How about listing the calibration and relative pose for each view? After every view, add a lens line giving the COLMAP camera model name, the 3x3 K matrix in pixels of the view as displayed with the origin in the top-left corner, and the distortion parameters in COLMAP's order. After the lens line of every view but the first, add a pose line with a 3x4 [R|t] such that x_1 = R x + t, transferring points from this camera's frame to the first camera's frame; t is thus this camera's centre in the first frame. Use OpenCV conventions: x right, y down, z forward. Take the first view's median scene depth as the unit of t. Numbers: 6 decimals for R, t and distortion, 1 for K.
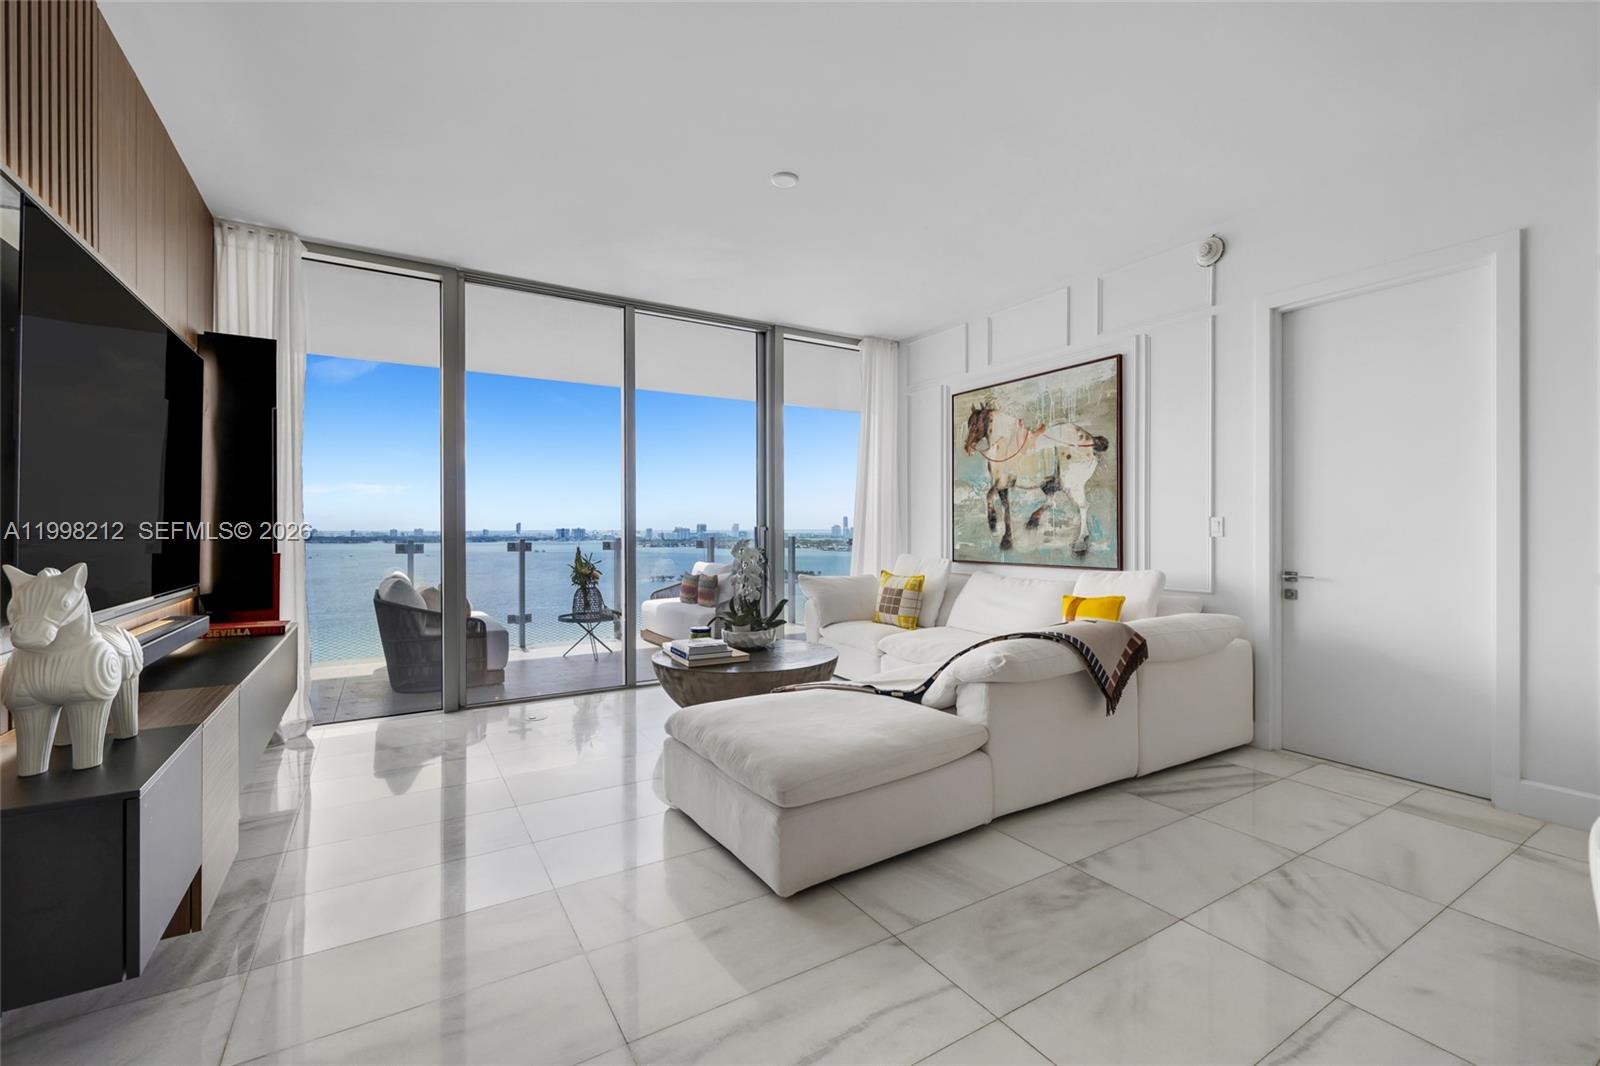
lens RADIAL K [[681.7, 0, 800.0], [0, 681.7, 533.0], [0, 0, 1]] dist [0.000113, 0.000091]
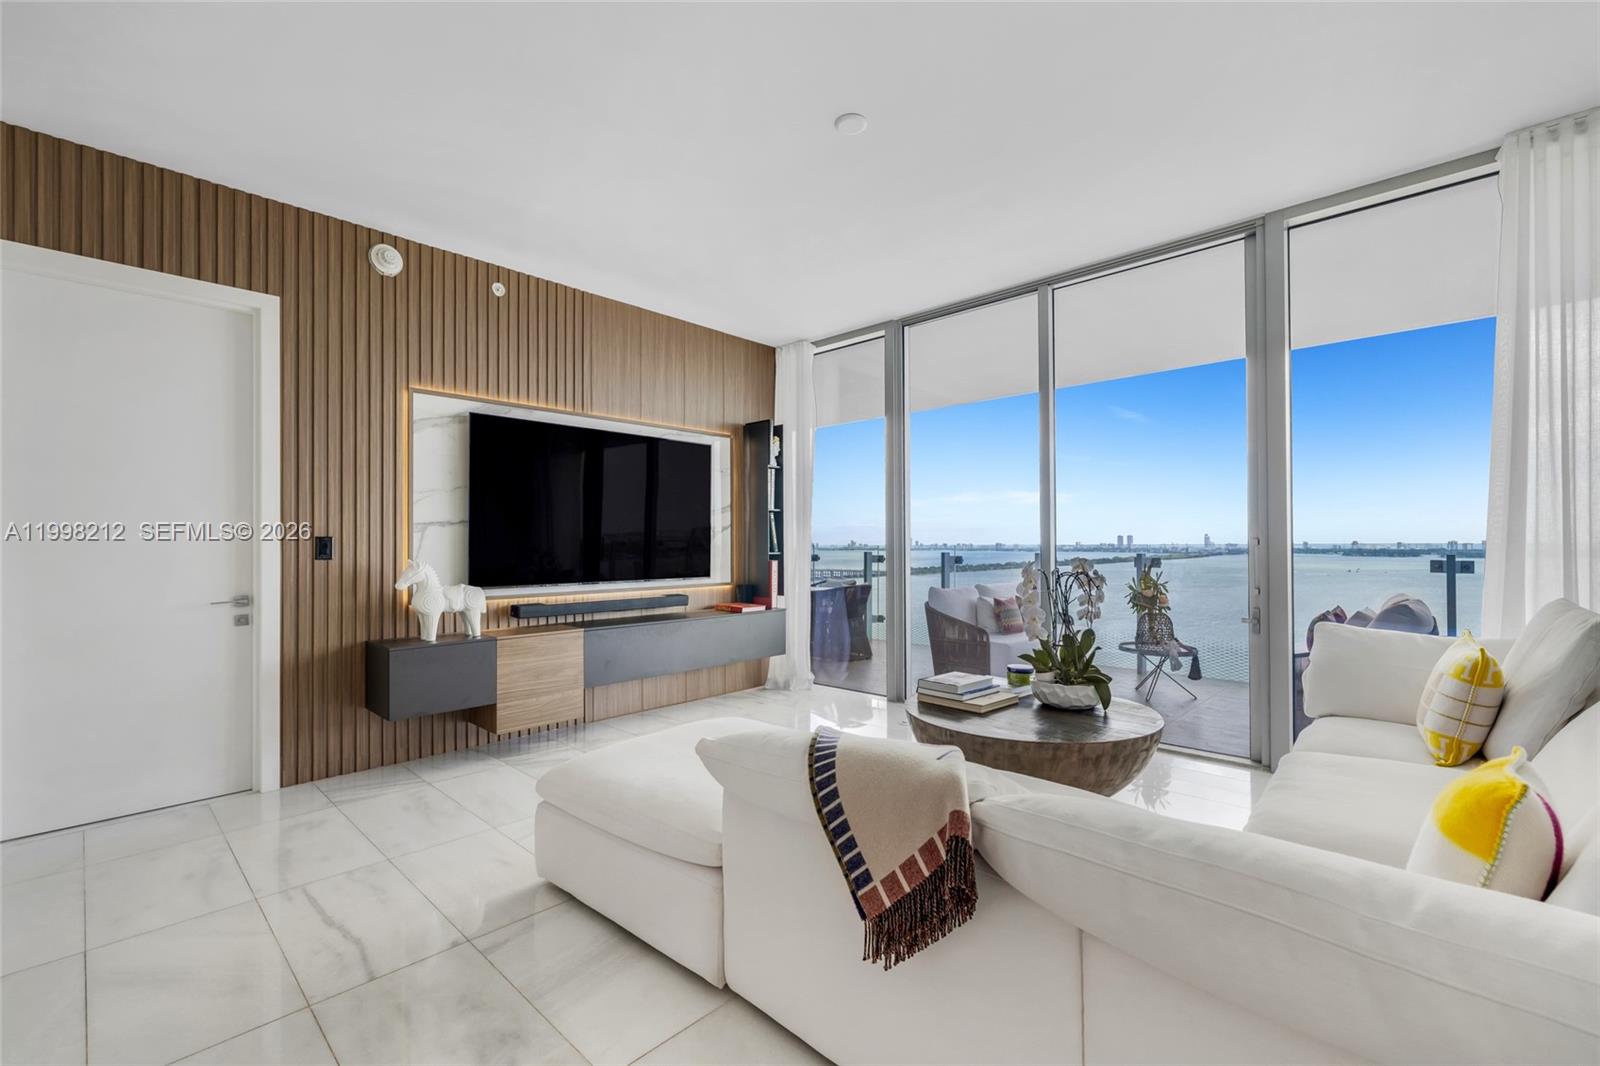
lens RADIAL K [[681.7, 0, 800.0], [0, 681.7, 533.0], [0, 0, 1]] dist [0.000113, 0.000091]
pose [[0.257490, -0.015976, -0.966149, 0.505285], [-0.001264, 0.999857, -0.016870, -0.004005], [0.966280, 0.005565, 0.257433, 0.482100]]
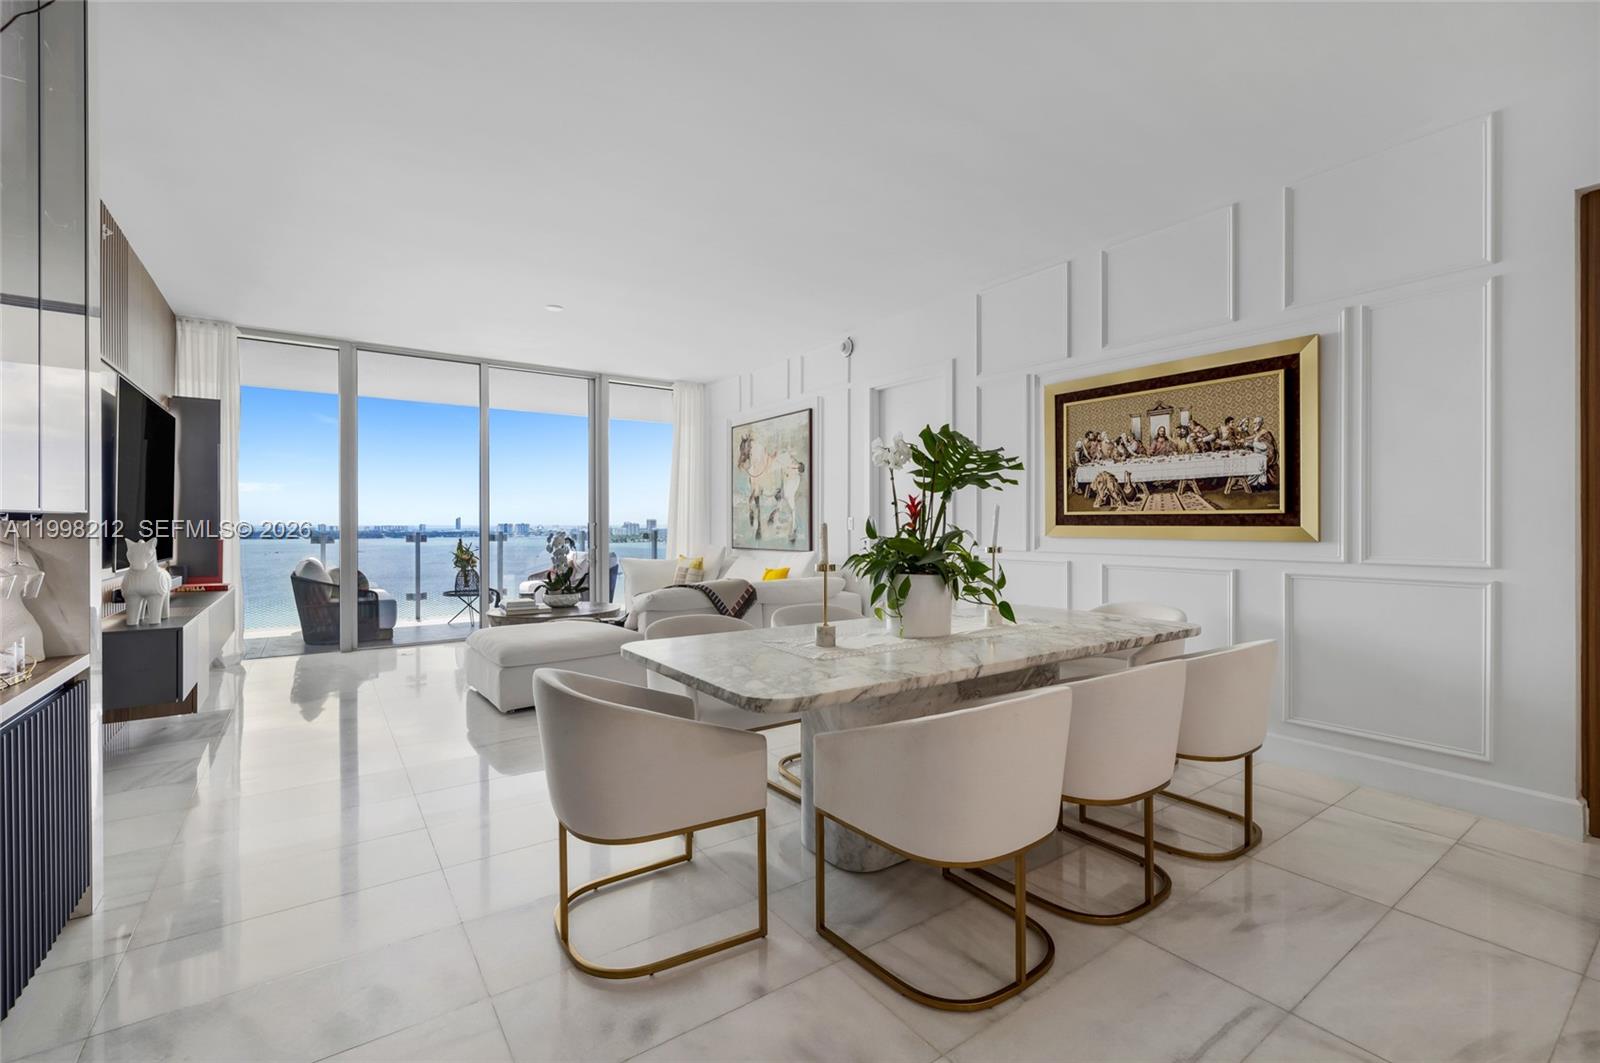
lens RADIAL K [[695.1, 0, 804.9], [0, 695.1, 528.0], [0, 0, 1]] dist [-0.000195, 0.000077]
pose [[0.997697, 0.000966, 0.067825, 0.303797], [-0.000920, 0.999999, -0.000705, 0.002191], [-0.067825, 0.000641, 0.997697, -0.451801]]
